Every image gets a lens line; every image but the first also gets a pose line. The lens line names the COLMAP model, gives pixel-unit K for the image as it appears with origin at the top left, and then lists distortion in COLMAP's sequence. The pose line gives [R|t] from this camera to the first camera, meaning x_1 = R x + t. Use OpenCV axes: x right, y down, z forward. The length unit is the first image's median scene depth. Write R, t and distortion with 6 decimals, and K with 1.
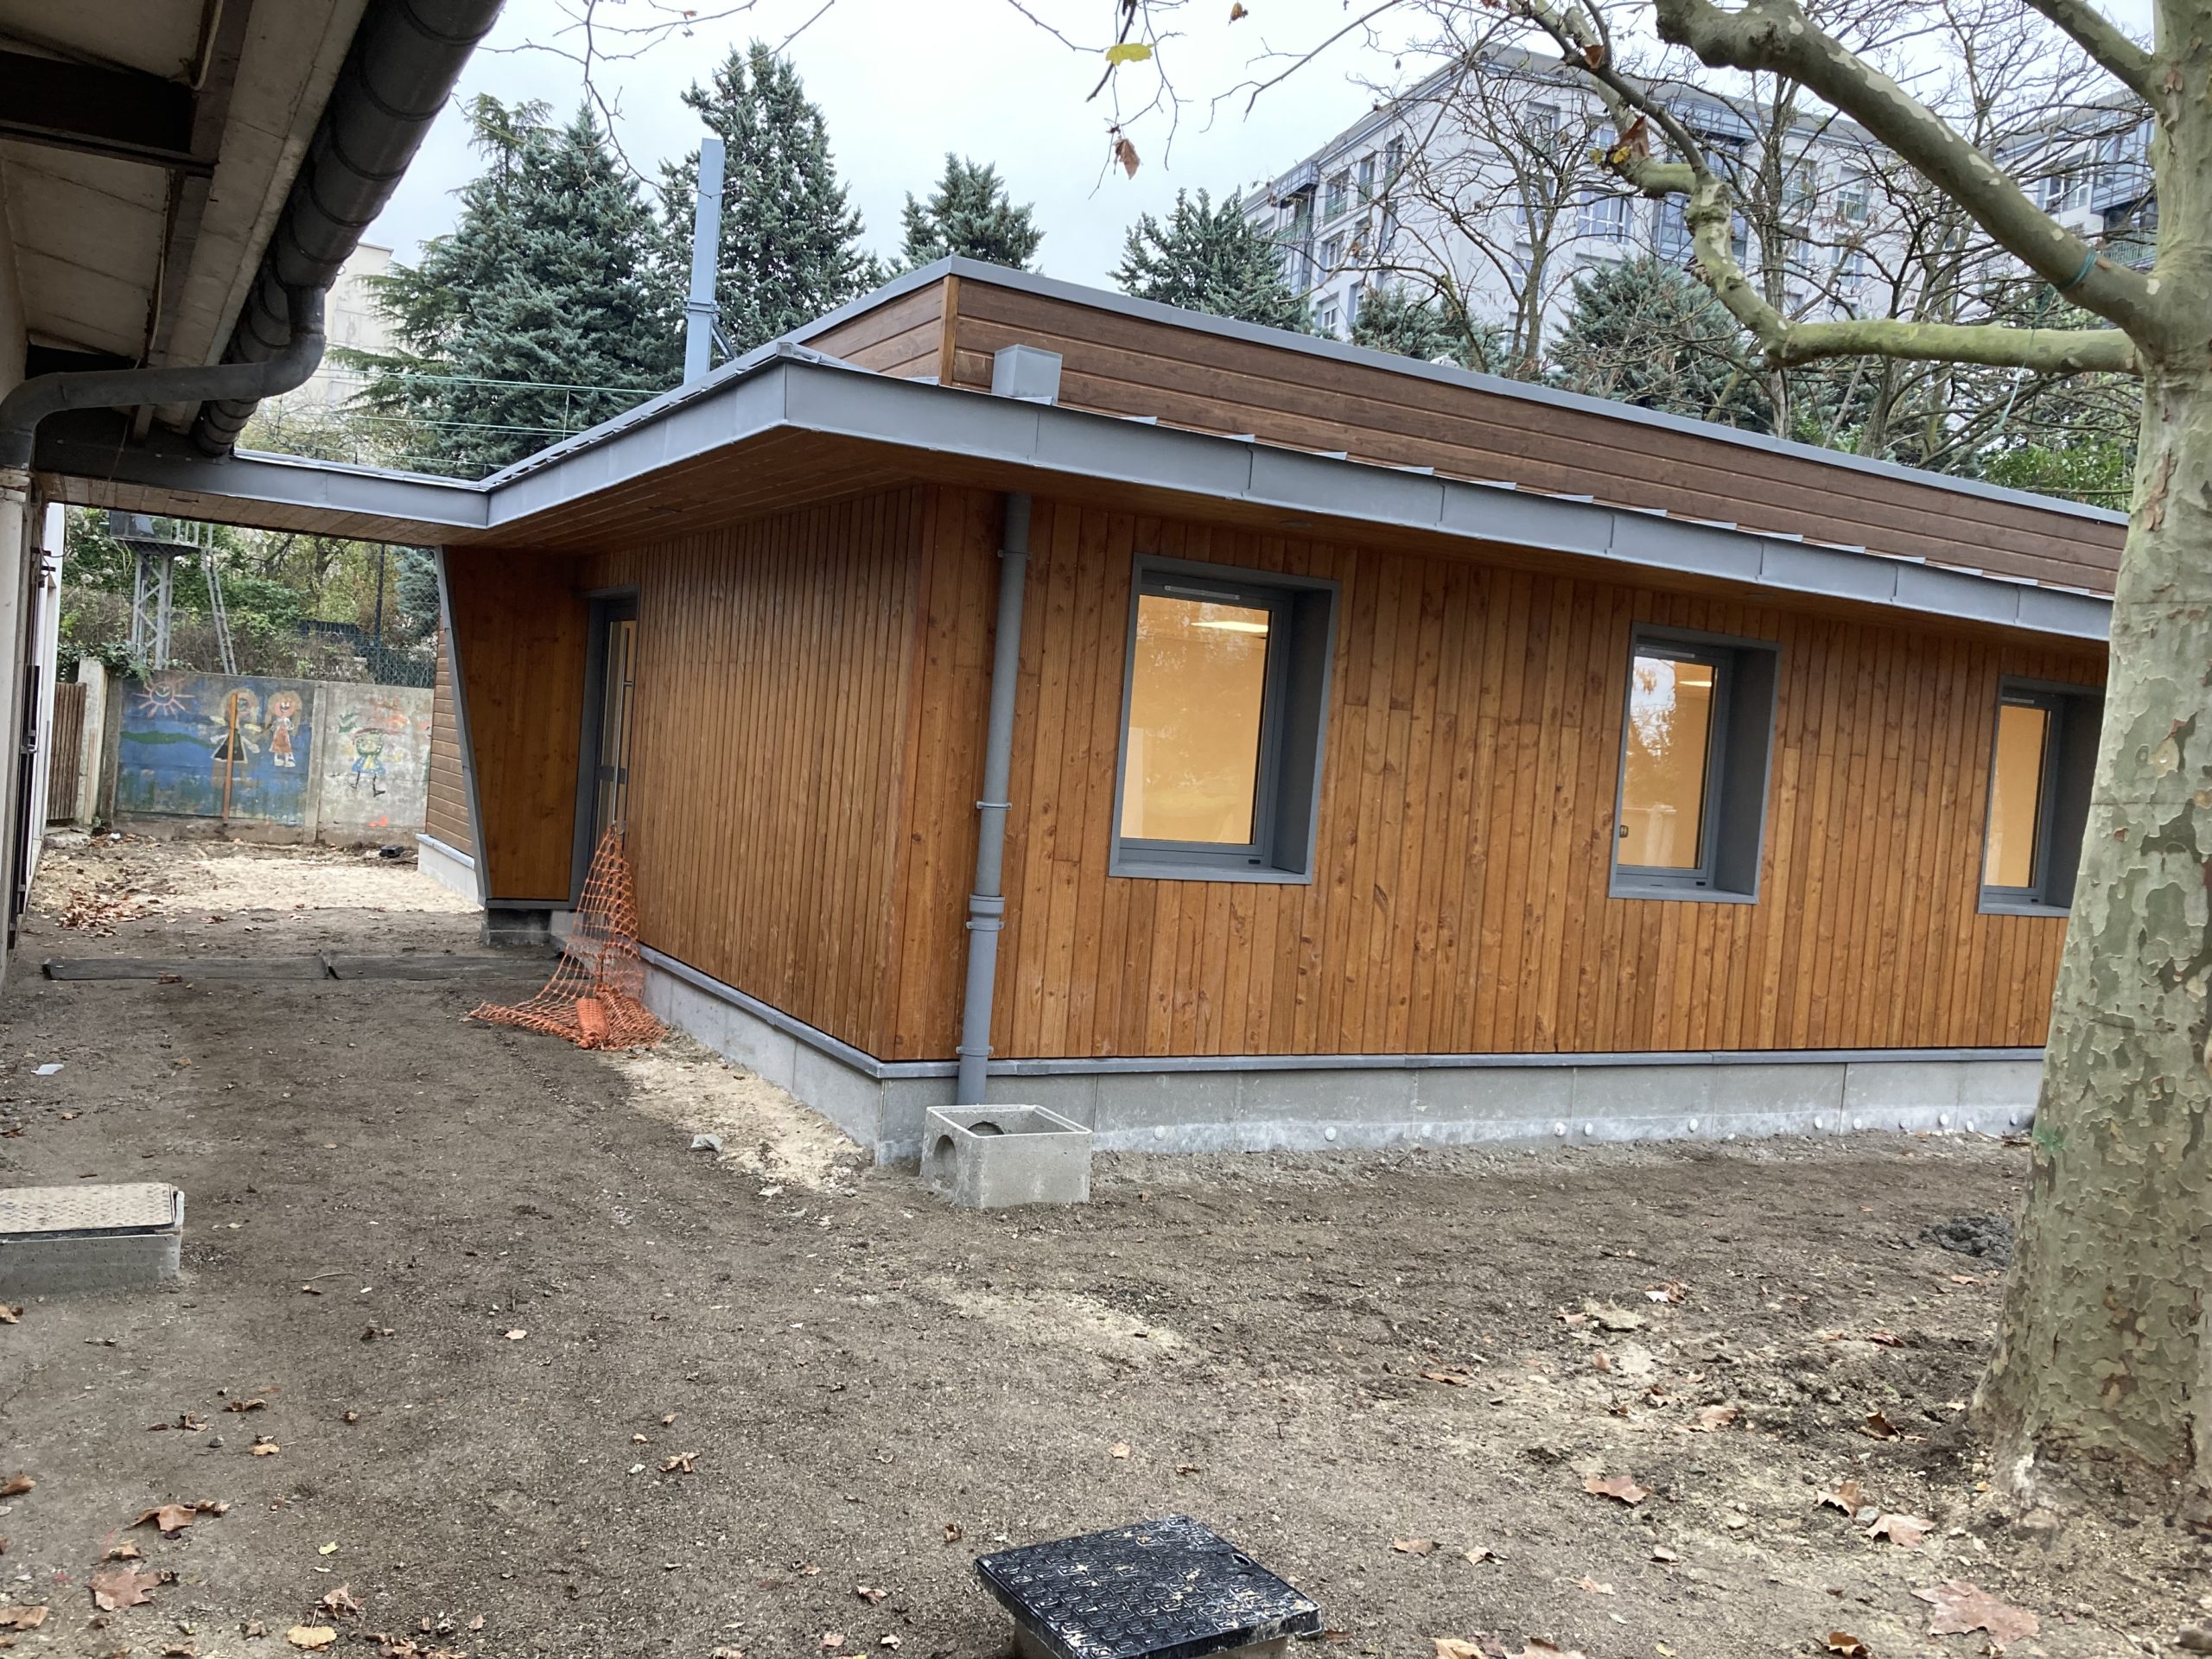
lens RADIAL K [[1818.0, 0, 1106.0], [0, 1818.0, 829.5], [0, 0, 1]] dist [0.000111, -0.000166]
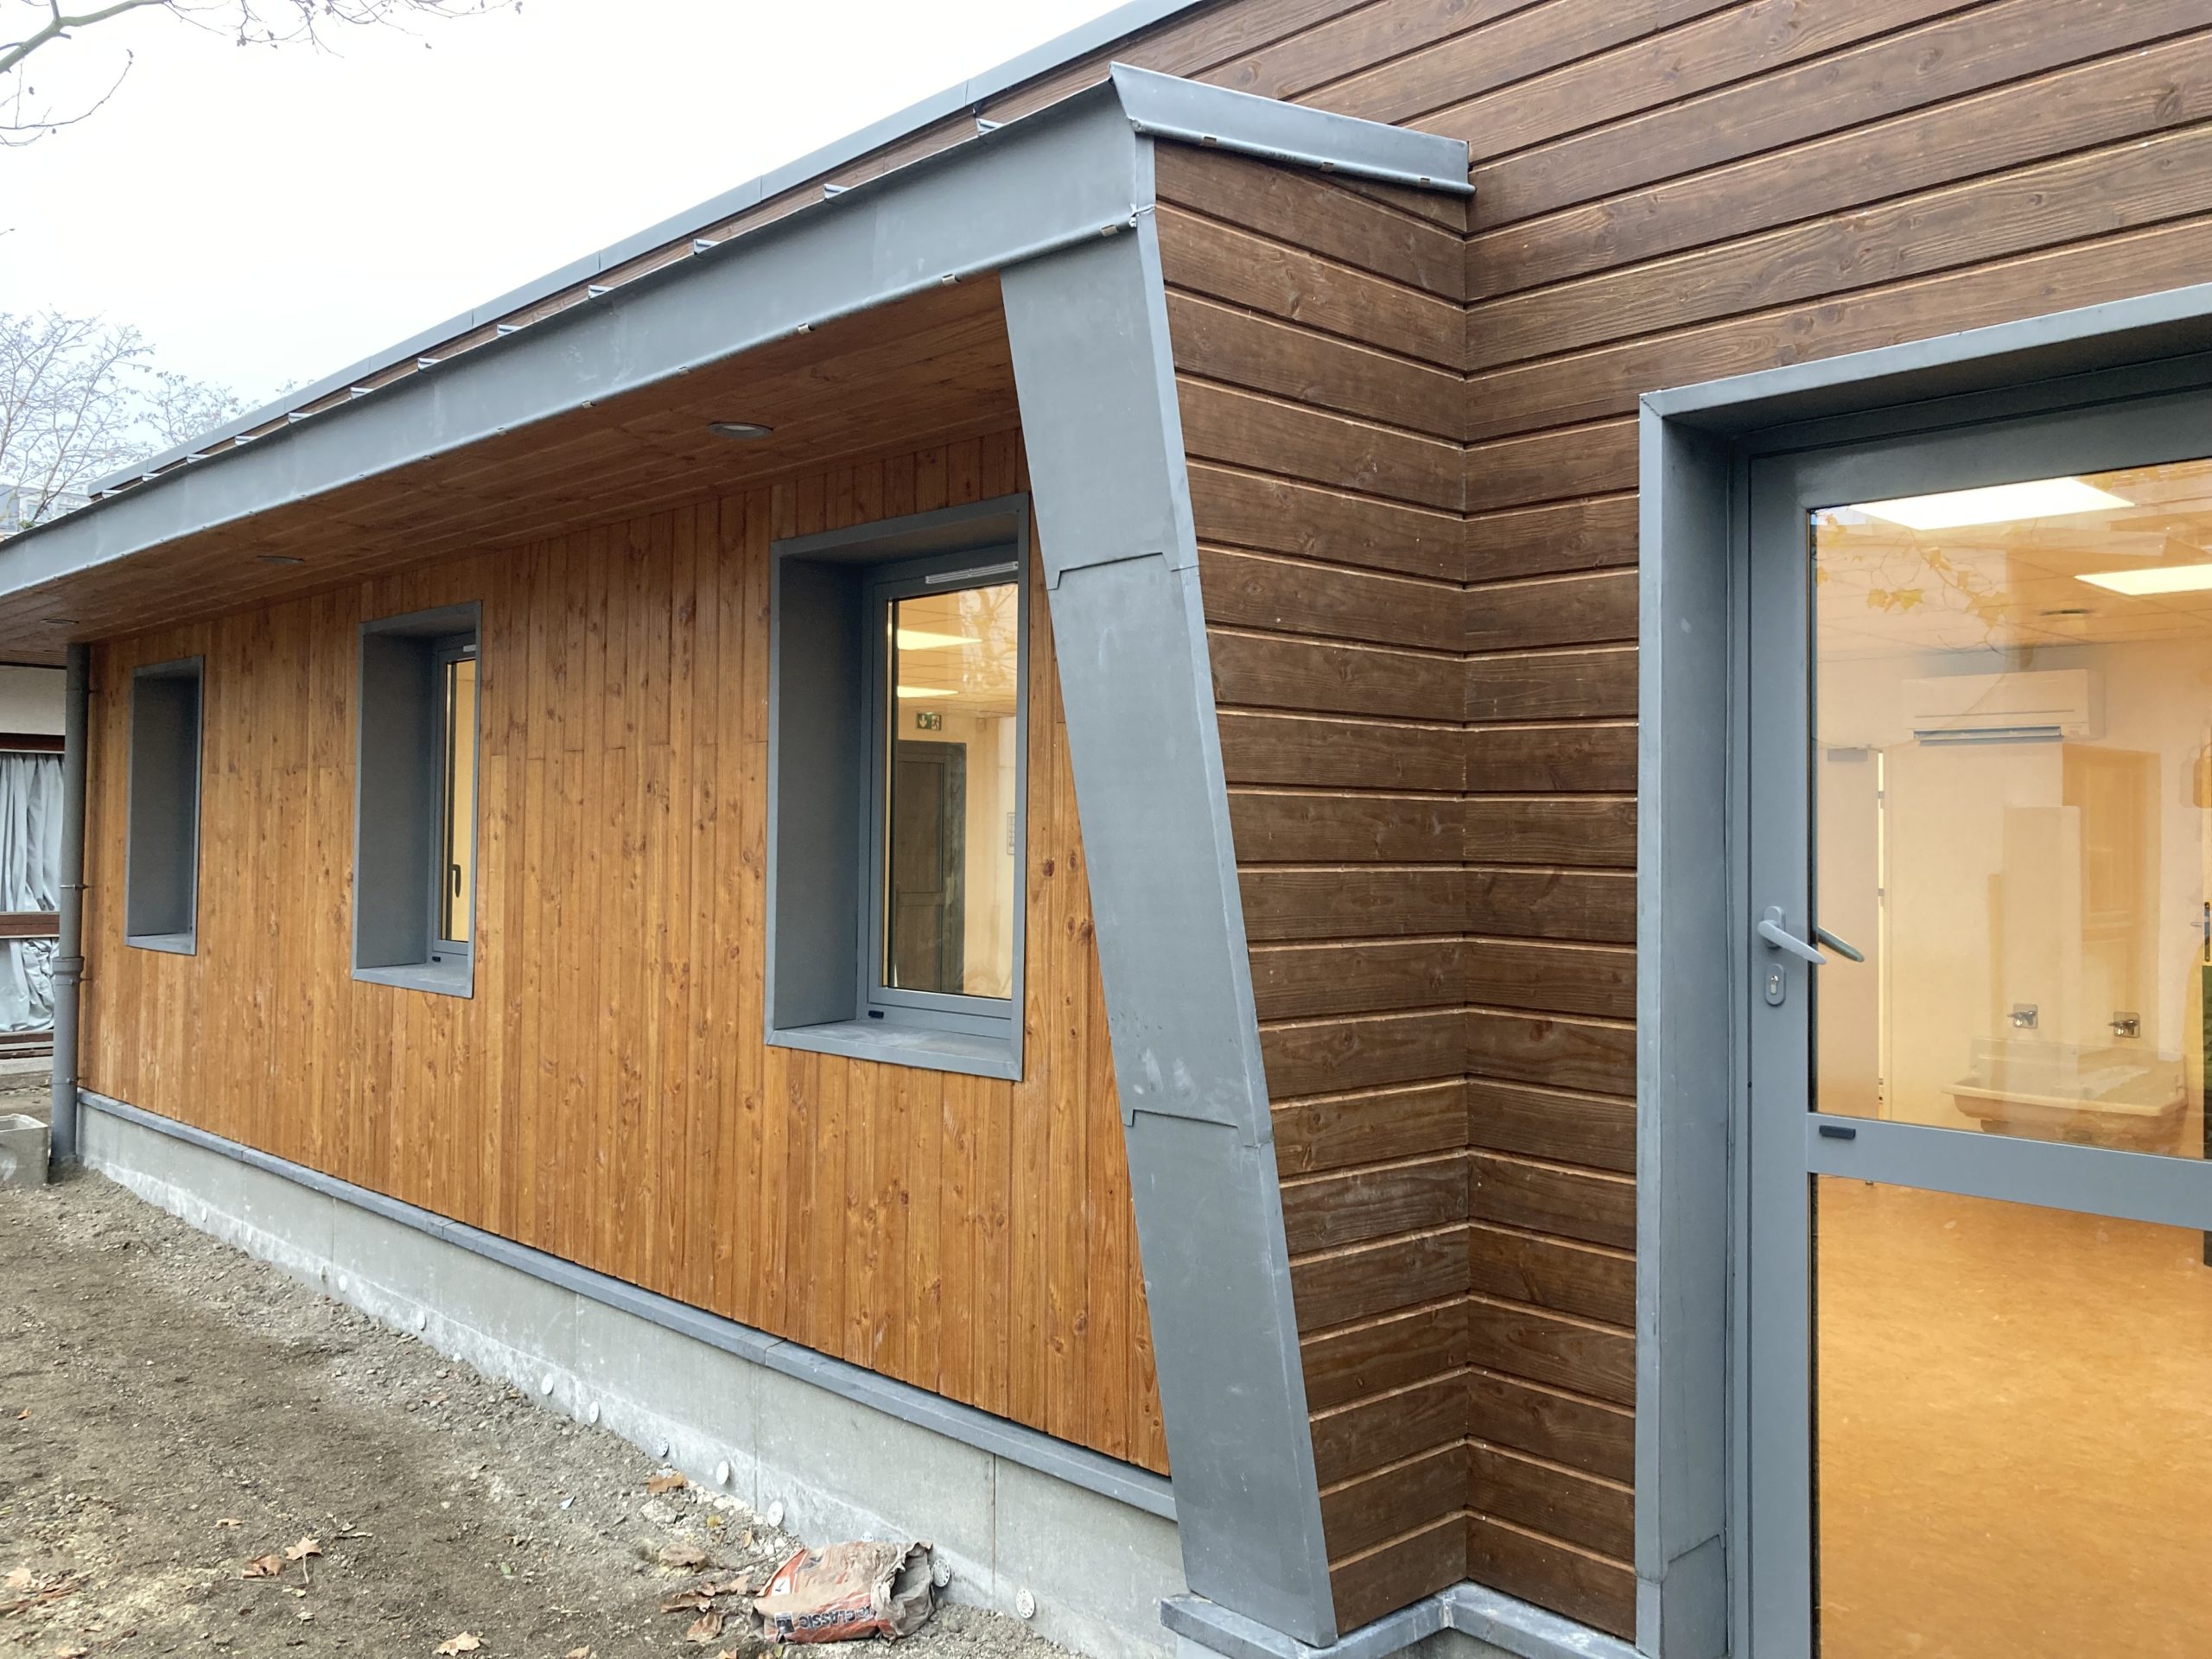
lens RADIAL K [[1818.0, 0, 1106.0], [0, 1818.0, 829.5], [0, 0, 1]] dist [0.000111, -0.000166]
pose [[0.235263, -0.081434, -0.968514, 1.034369], [-0.039648, 0.994850, -0.093279, 0.032635], [0.971123, 0.060345, 0.230823, 1.045174]]
